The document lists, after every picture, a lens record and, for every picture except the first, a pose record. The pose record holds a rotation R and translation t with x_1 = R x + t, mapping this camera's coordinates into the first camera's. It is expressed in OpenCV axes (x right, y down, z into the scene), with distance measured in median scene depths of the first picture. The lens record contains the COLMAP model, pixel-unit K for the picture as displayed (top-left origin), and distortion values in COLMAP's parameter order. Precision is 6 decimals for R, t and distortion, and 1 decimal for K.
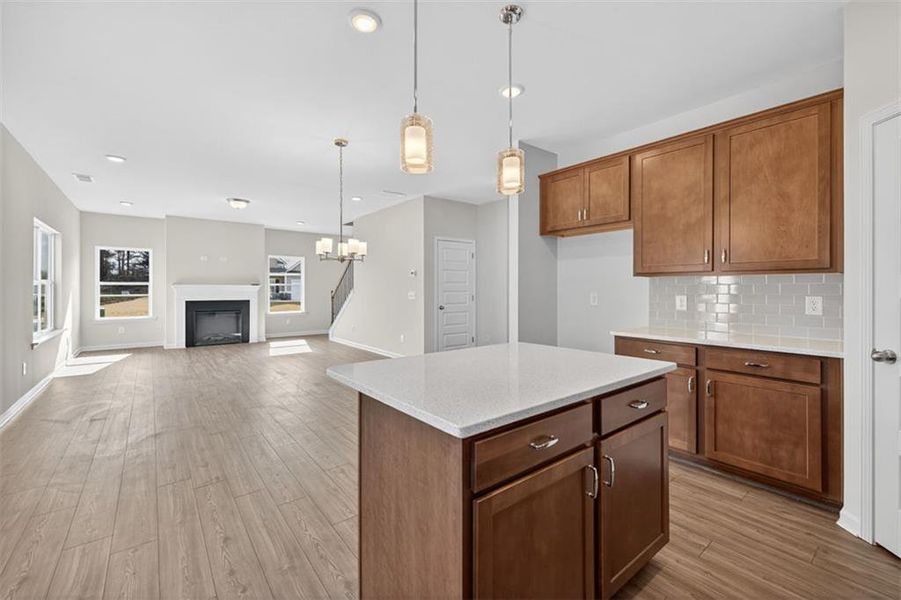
lens RADIAL K [[377.7, 0, 450.5], [0, 377.7, 293.8], [0, 0, 1]] dist [0.008390, -0.002100]
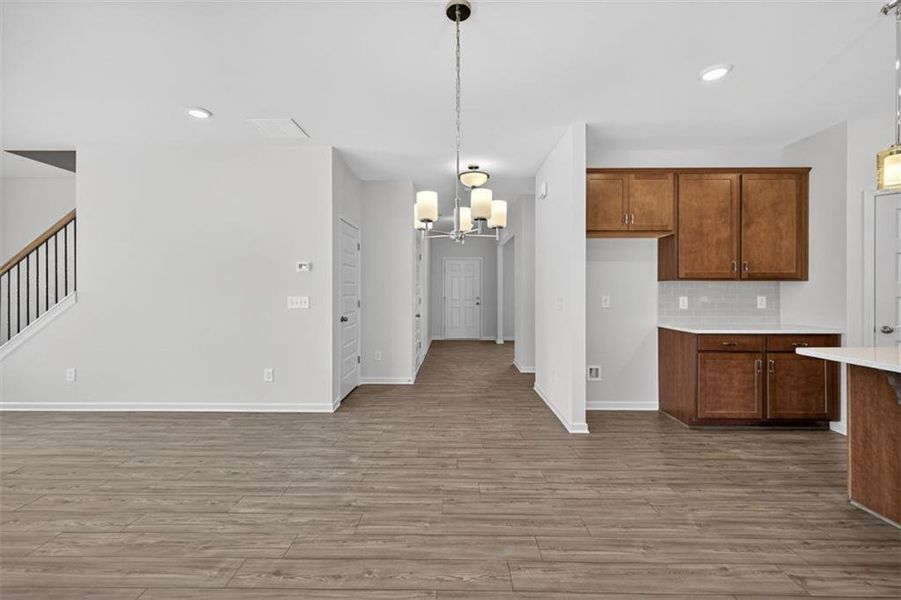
lens RADIAL K [[377.7, 0, 448.2], [0, 377.7, 292.8], [0, 0, 1]] dist [0.008390, -0.002100]
pose [[0.631872, -0.005595, 0.775053, -0.332033], [0.010249, 0.999947, -0.001137, -0.005638], [-0.775005, 0.008662, 0.631896, 0.324260]]
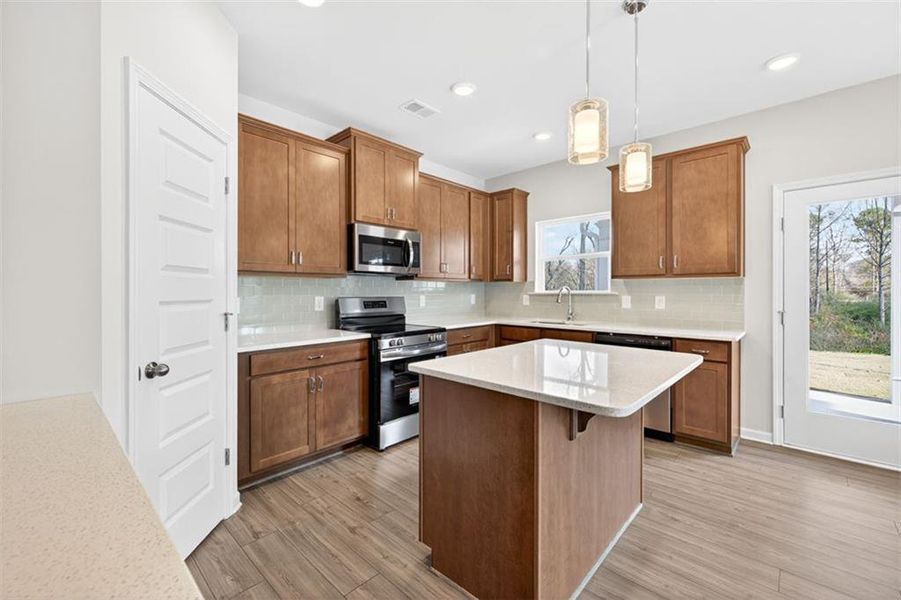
lens RADIAL K [[377.7, 0, 446.7], [0, 377.7, 292.9], [0, 0, 1]] dist [0.008390, -0.002100]
pose [[-0.989319, -0.001625, -0.145754, 0.139707], [-0.003516, 0.999913, 0.012722, -0.004667], [0.145721, 0.013098, -0.989239, 0.429149]]
